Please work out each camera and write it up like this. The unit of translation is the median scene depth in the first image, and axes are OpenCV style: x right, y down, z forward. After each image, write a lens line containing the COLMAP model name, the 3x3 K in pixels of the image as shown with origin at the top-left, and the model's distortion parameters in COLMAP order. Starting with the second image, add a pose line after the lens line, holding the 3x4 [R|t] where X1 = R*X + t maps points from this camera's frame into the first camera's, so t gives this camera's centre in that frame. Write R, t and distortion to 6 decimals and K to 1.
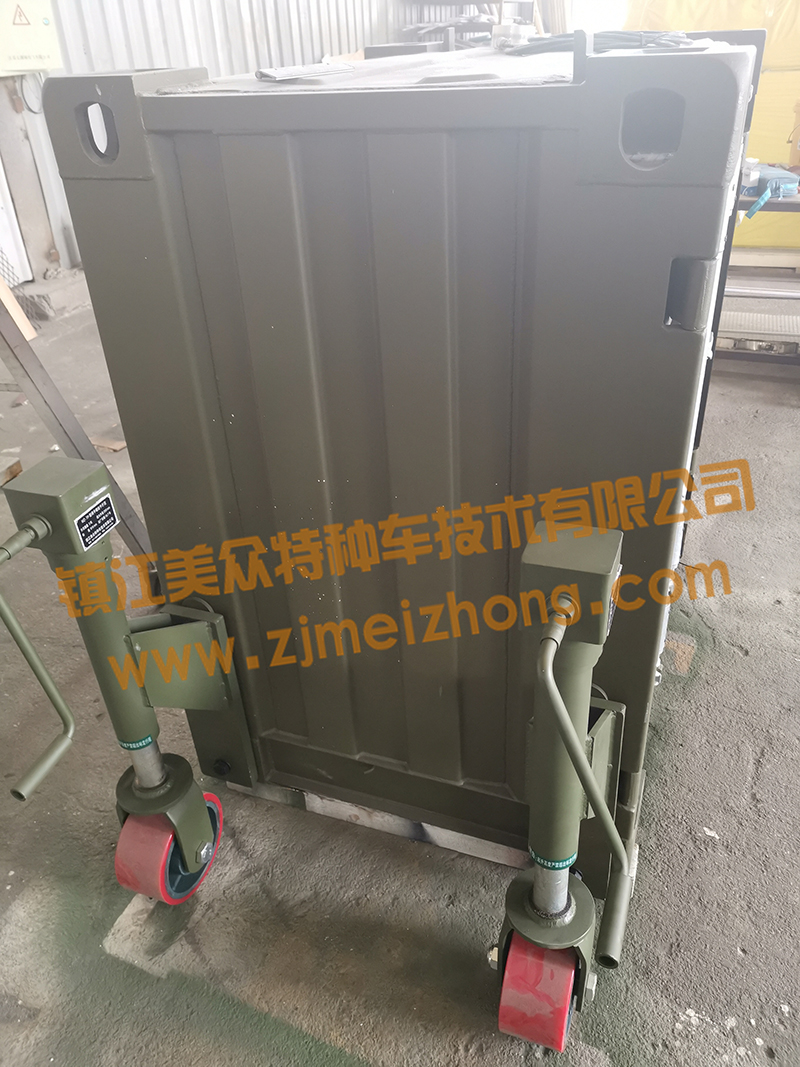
lens RADIAL K [[826.7, 0, 406.7], [0, 826.7, 531.8], [0, 0, 1]] dist [0.044822, -0.052980]
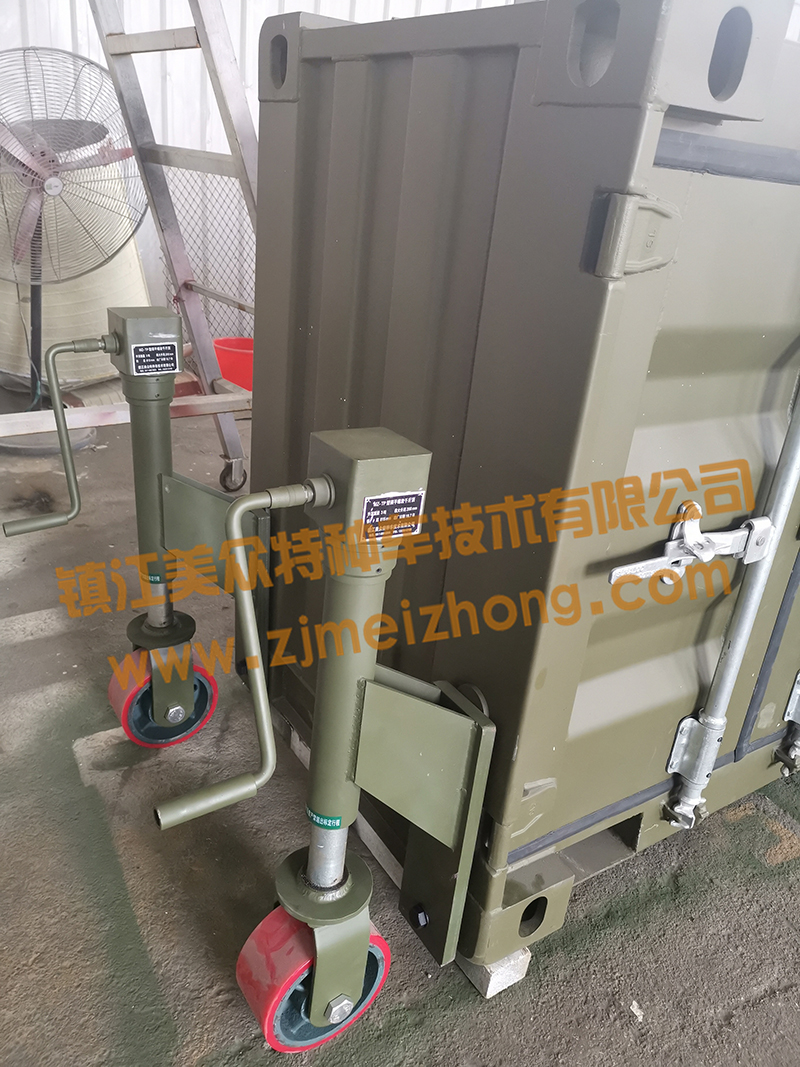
lens RADIAL K [[826.7, 0, 406.7], [0, 826.7, 531.8], [0, 0, 1]] dist [0.044822, -0.052980]
pose [[0.796786, 0.355597, -0.488553, 0.465184], [-0.422297, 0.905984, -0.029302, 0.075990], [0.432201, 0.229662, 0.872042, 0.133273]]
